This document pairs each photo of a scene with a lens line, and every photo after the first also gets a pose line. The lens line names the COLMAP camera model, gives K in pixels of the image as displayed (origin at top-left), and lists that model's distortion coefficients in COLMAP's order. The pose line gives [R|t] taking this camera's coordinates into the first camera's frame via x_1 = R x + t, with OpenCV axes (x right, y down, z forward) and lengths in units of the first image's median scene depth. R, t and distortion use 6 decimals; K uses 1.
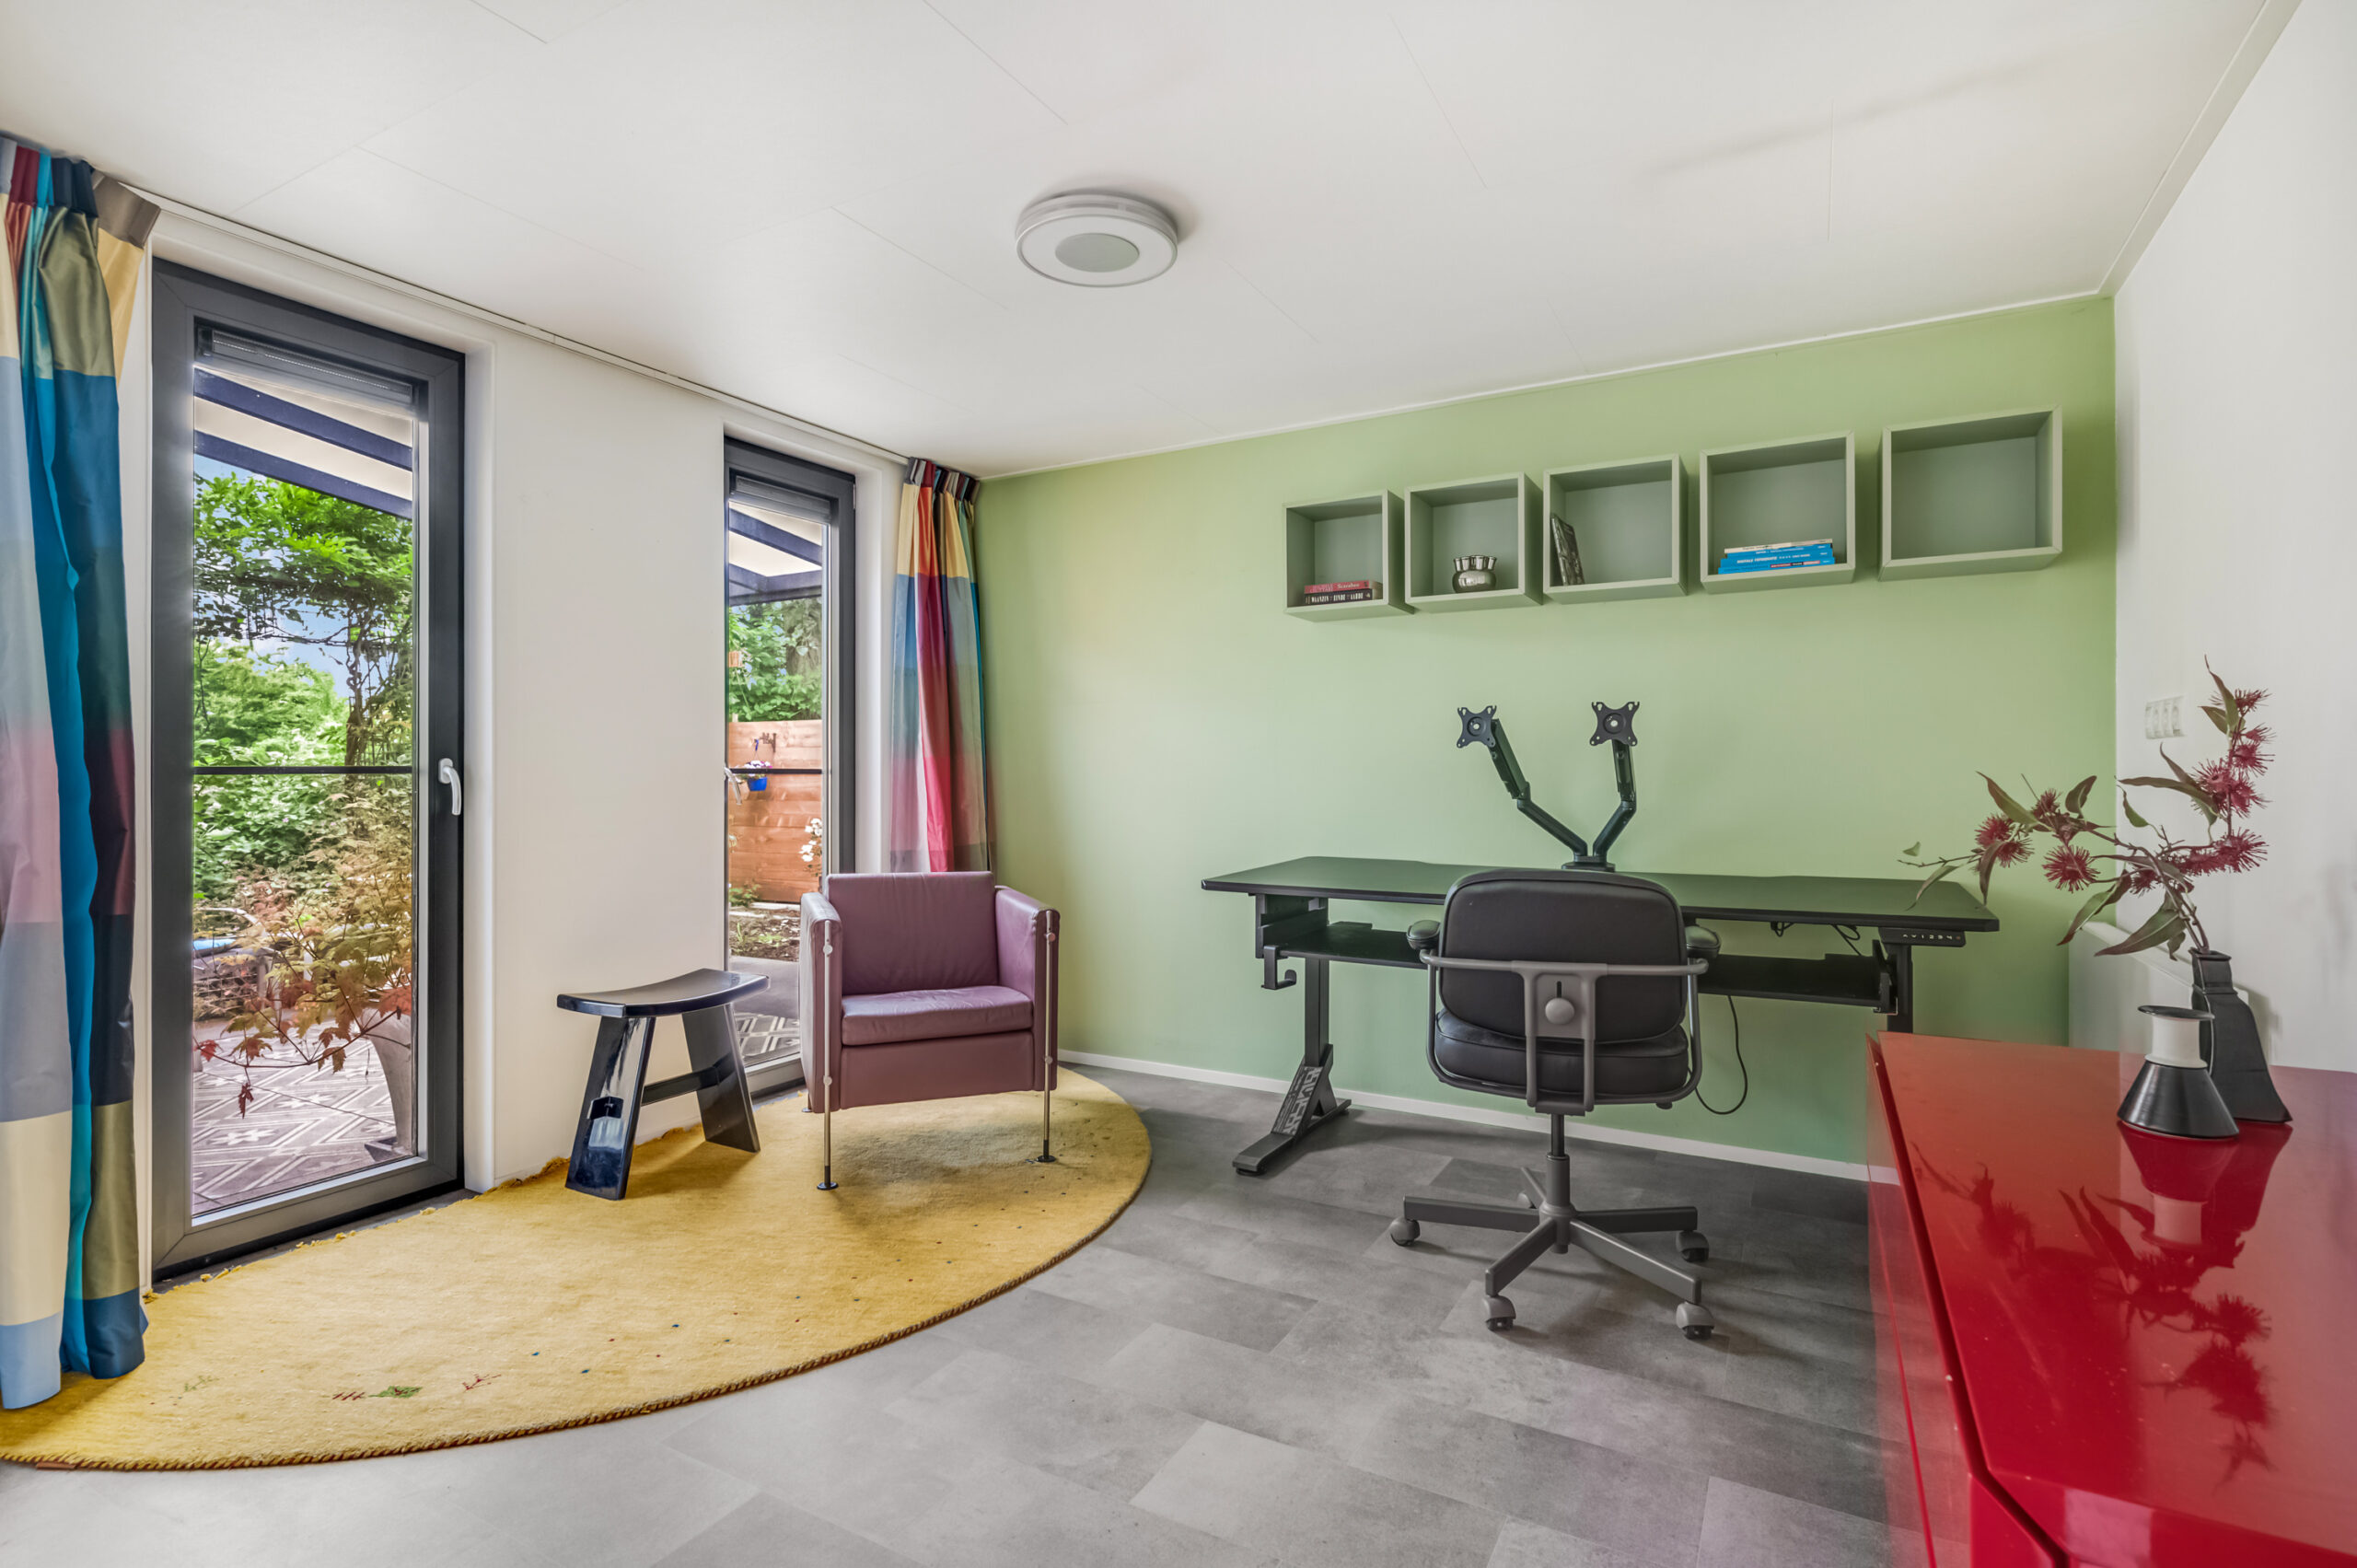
lens RADIAL K [[1146.8, 0, 1181.9], [0, 1146.8, 770.1], [0, 0, 1]] dist [0.000390, 0.000481]
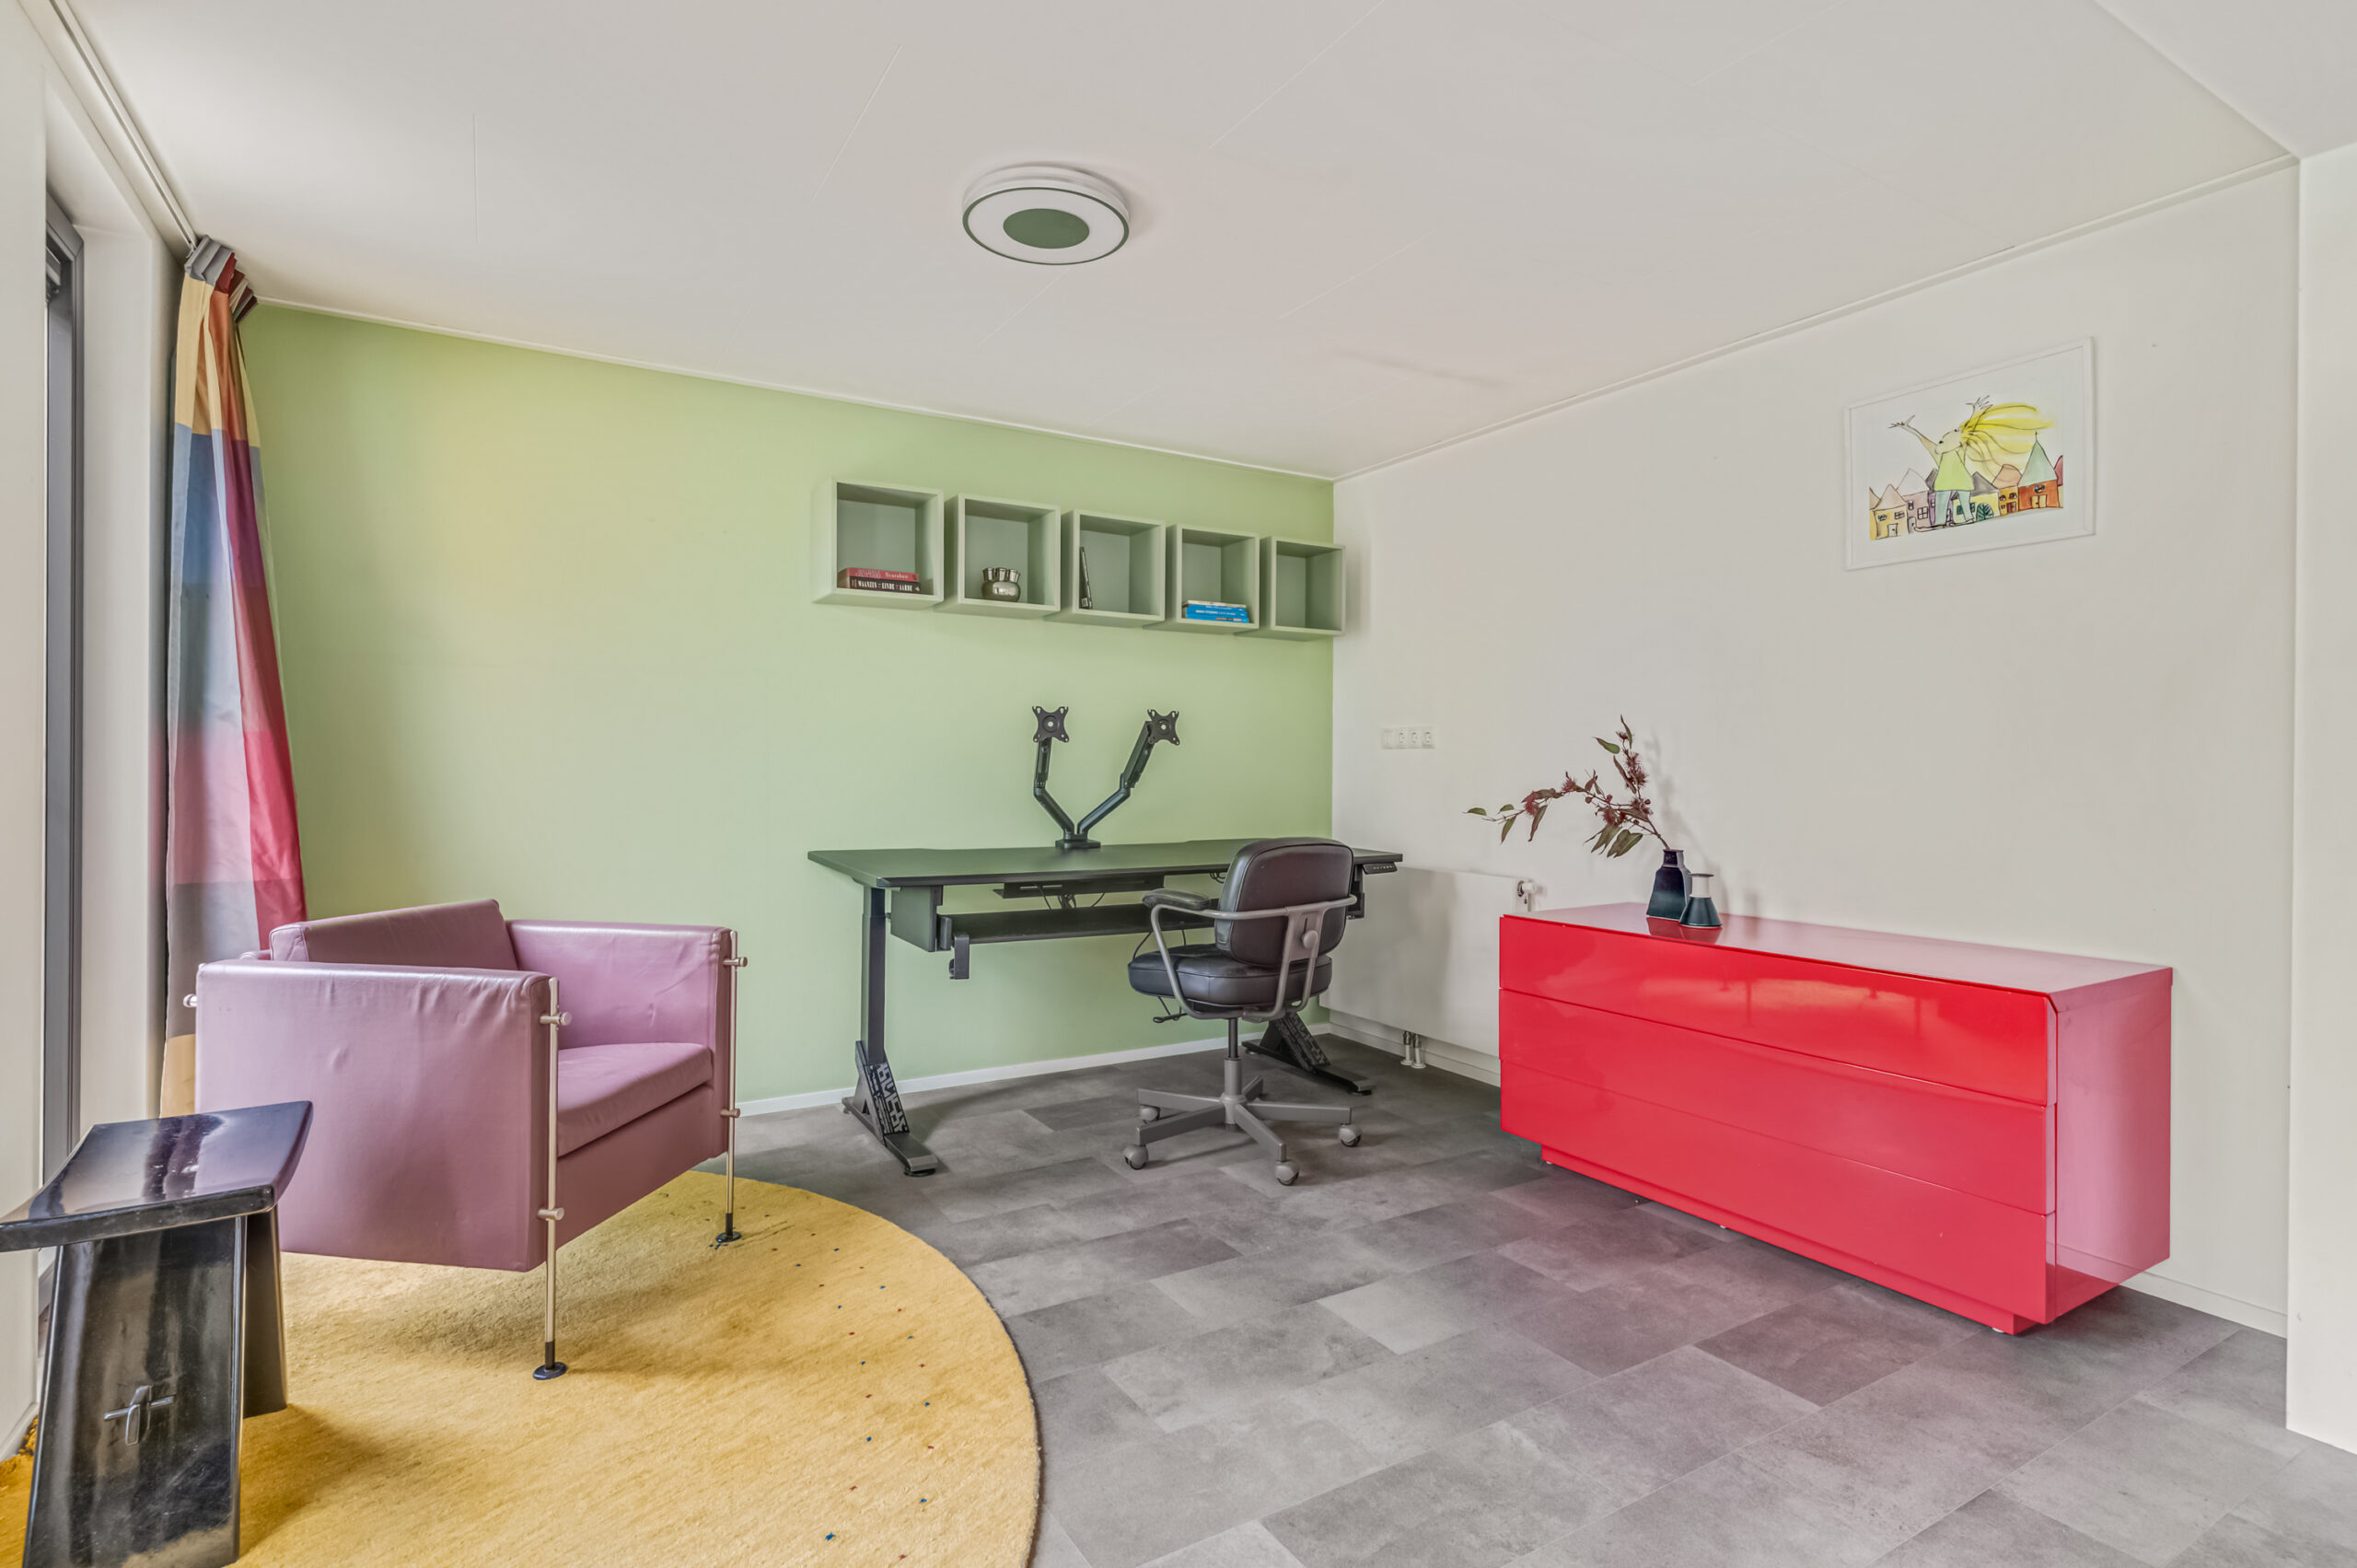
lens RADIAL K [[1146.8, 0, 1181.9], [0, 1146.8, 770.1], [0, 0, 1]] dist [0.000390, 0.000481]
pose [[0.489423, 0.002984, 0.872041, -0.772485], [-0.008697, 0.999961, 0.001459, 0.005877], [-0.872003, -0.008298, 0.489430, 0.376605]]
